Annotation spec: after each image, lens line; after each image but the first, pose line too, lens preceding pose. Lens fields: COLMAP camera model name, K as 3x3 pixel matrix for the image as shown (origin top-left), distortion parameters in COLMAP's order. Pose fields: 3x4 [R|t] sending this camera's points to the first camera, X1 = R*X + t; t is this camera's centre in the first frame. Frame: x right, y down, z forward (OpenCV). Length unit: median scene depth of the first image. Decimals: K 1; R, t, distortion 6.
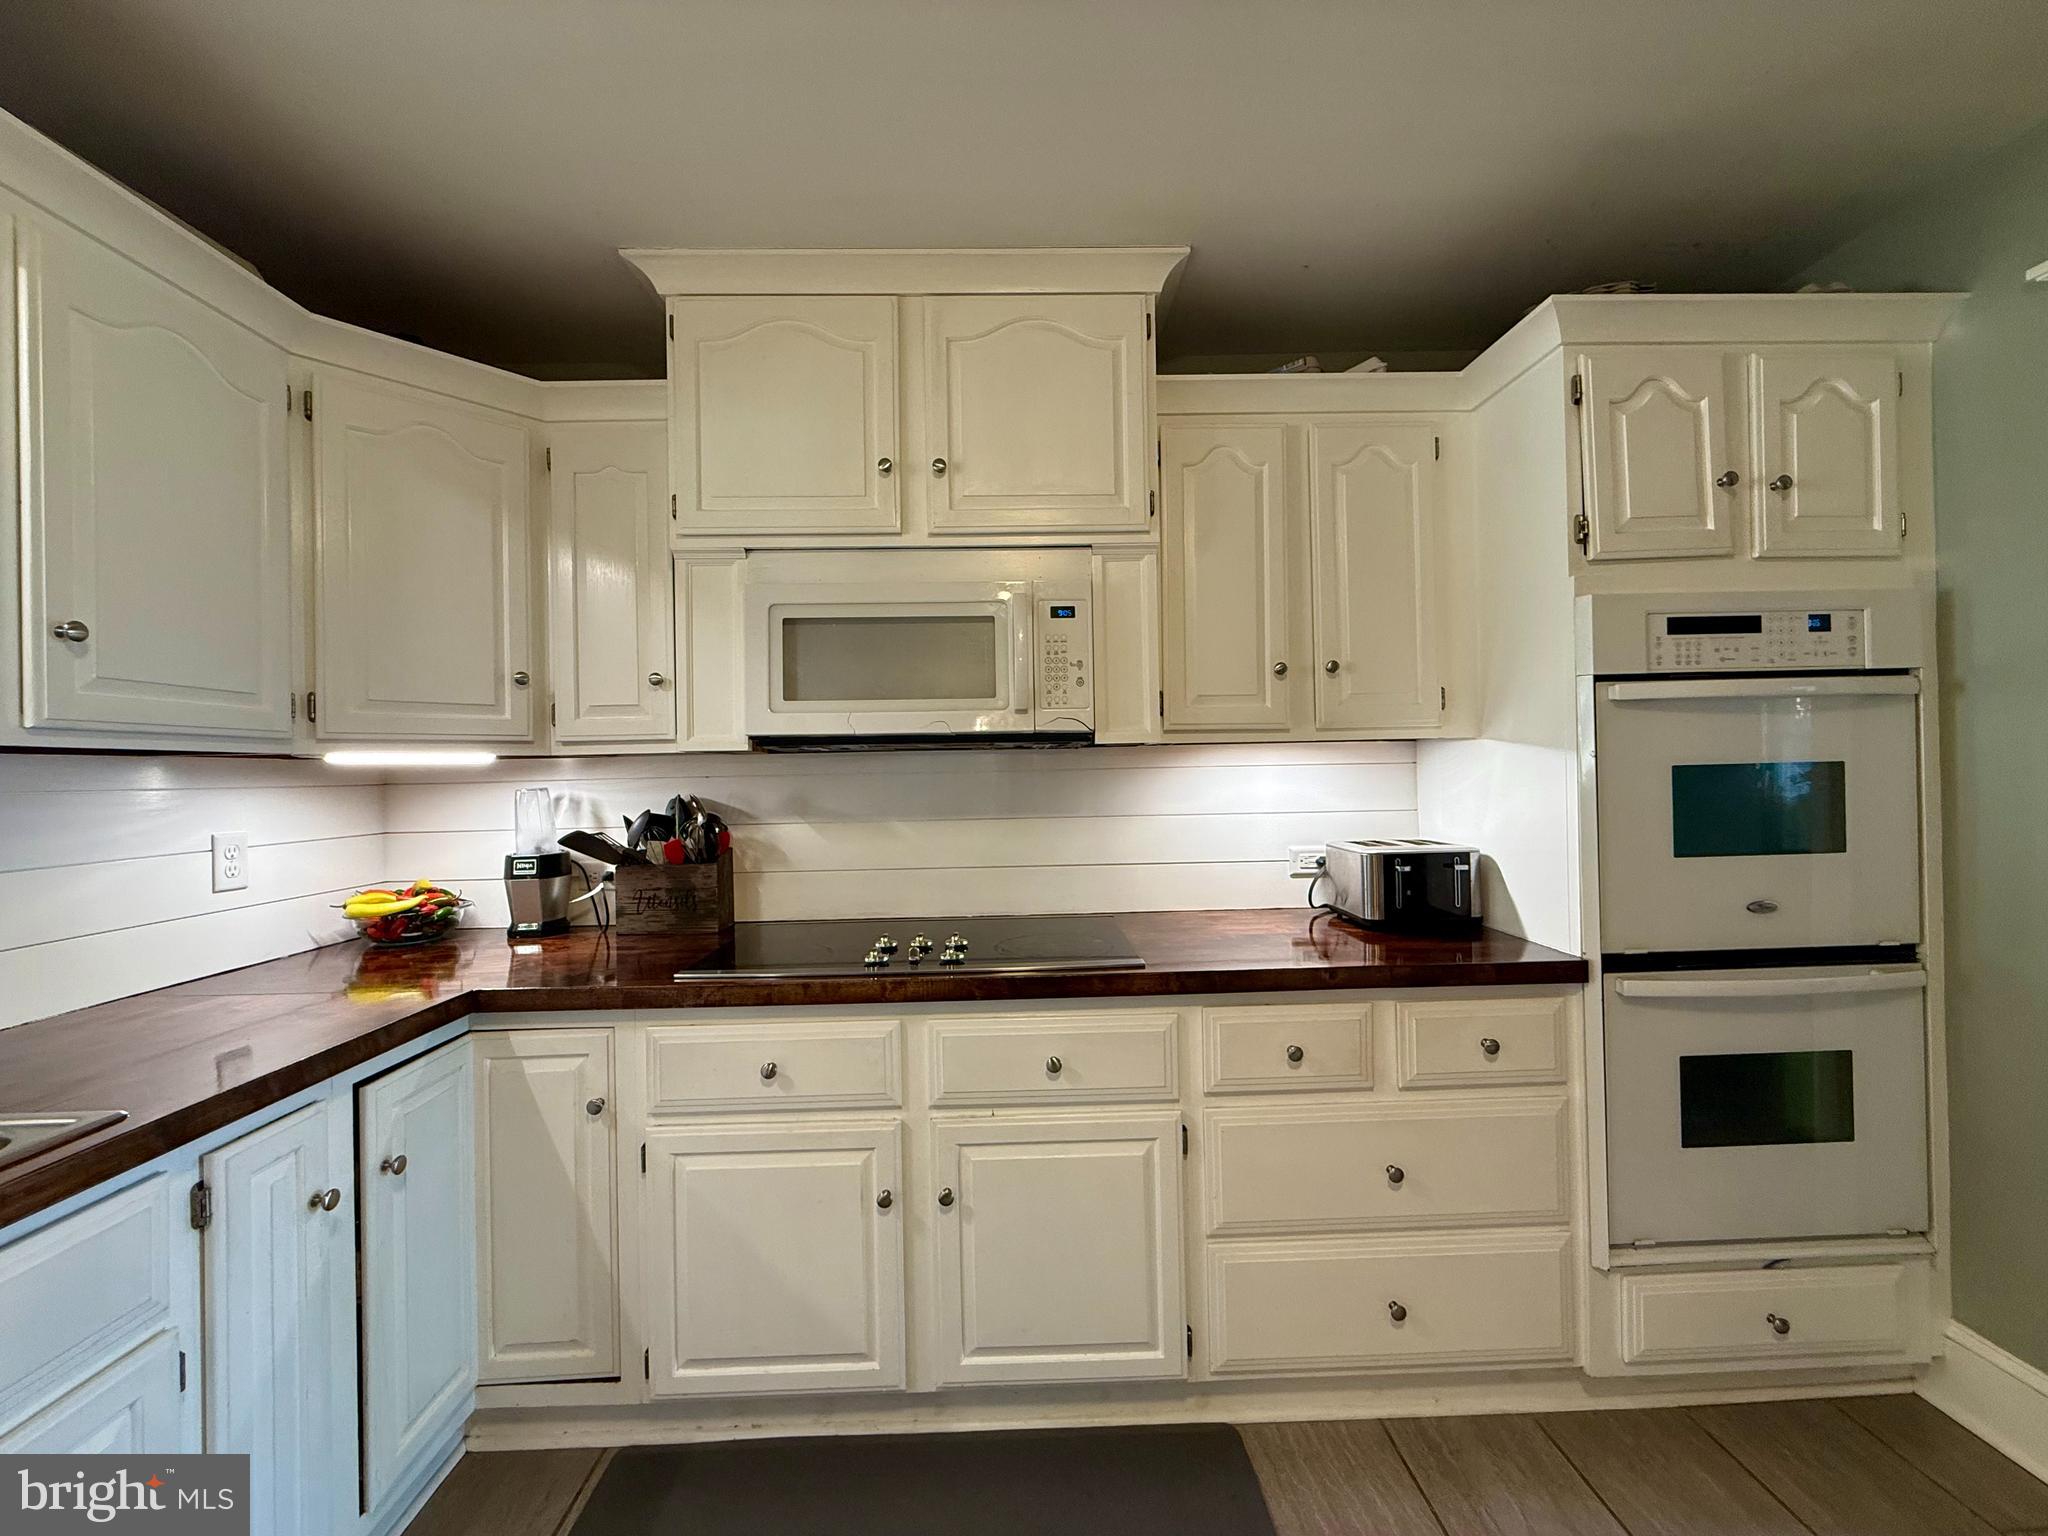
lens RADIAL K [[808.3, 0, 1017.4], [0, 808.3, 765.2], [0, 0, 1]] dist [0.000764, 0.000257]
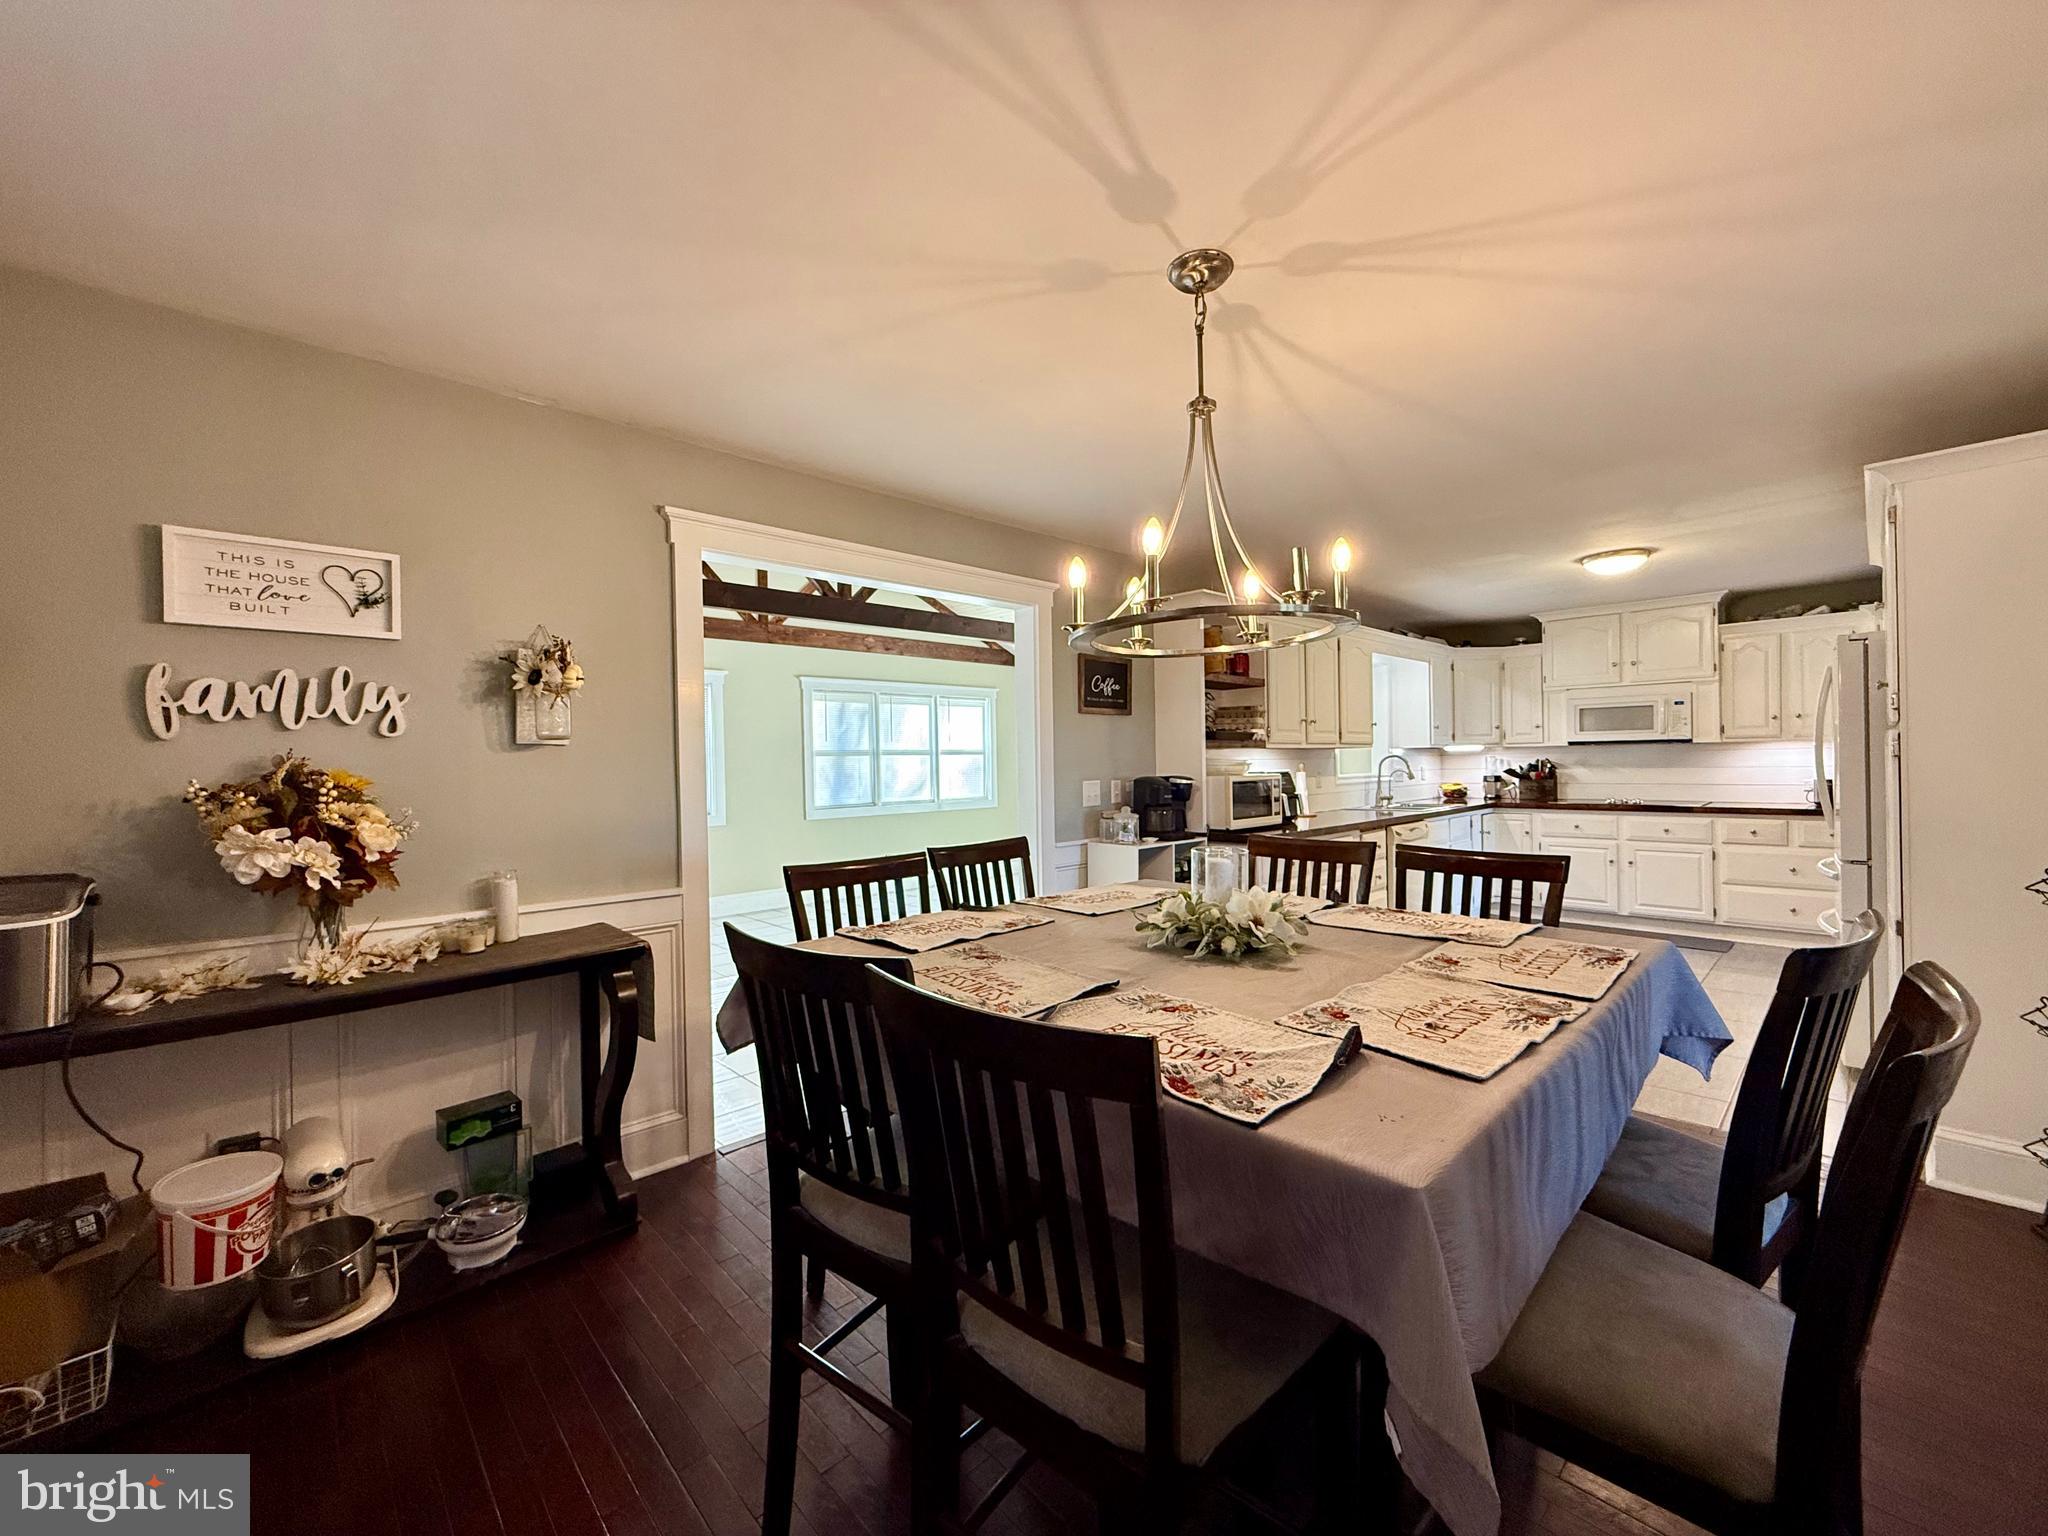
lens RADIAL K [[808.3, 0, 1032.7], [0, 808.3, 765.3], [0, 0, 1]] dist [0.000764, 0.000257]
pose [[0.677688, 0.011517, -0.735259, 0.759316], [0.010137, 0.999636, 0.025002, -0.048208], [0.735279, -0.024397, 0.677325, -3.465527]]
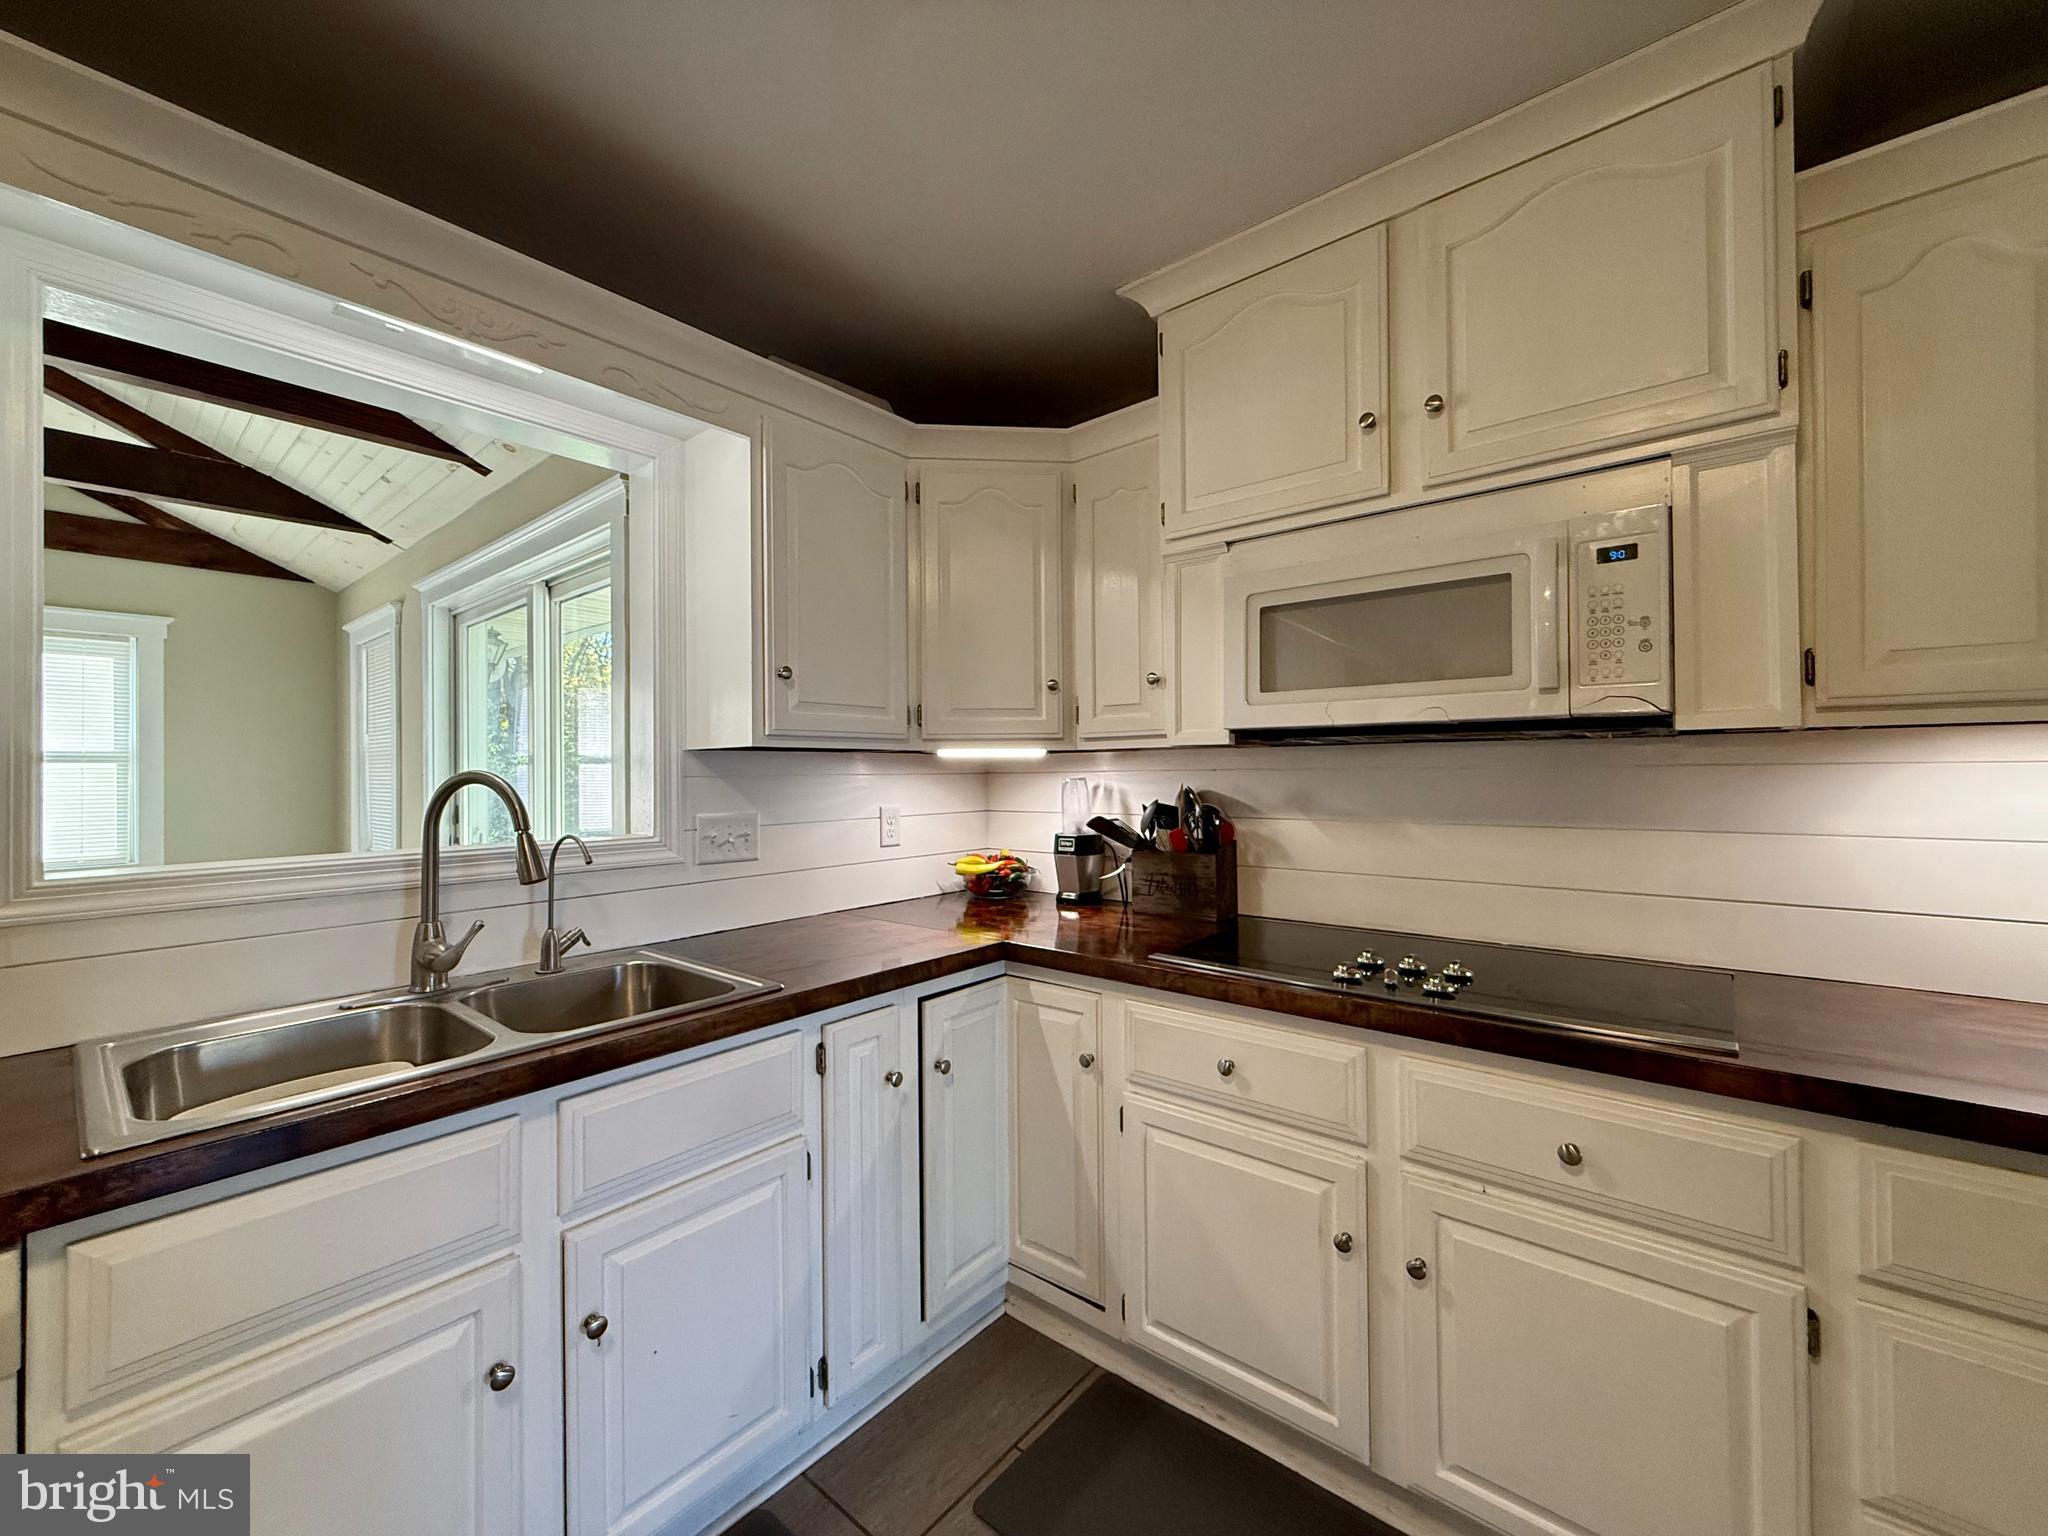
lens RADIAL K [[808.3, 0, 1029.1], [0, 808.3, 765.1], [0, 0, 1]] dist [0.000764, 0.000257]
pose [[0.757220, 0.007202, -0.653120, 0.146243], [-0.000954, 0.999950, 0.009921, -0.002281], [0.653159, -0.006890, 0.757189, 0.089328]]
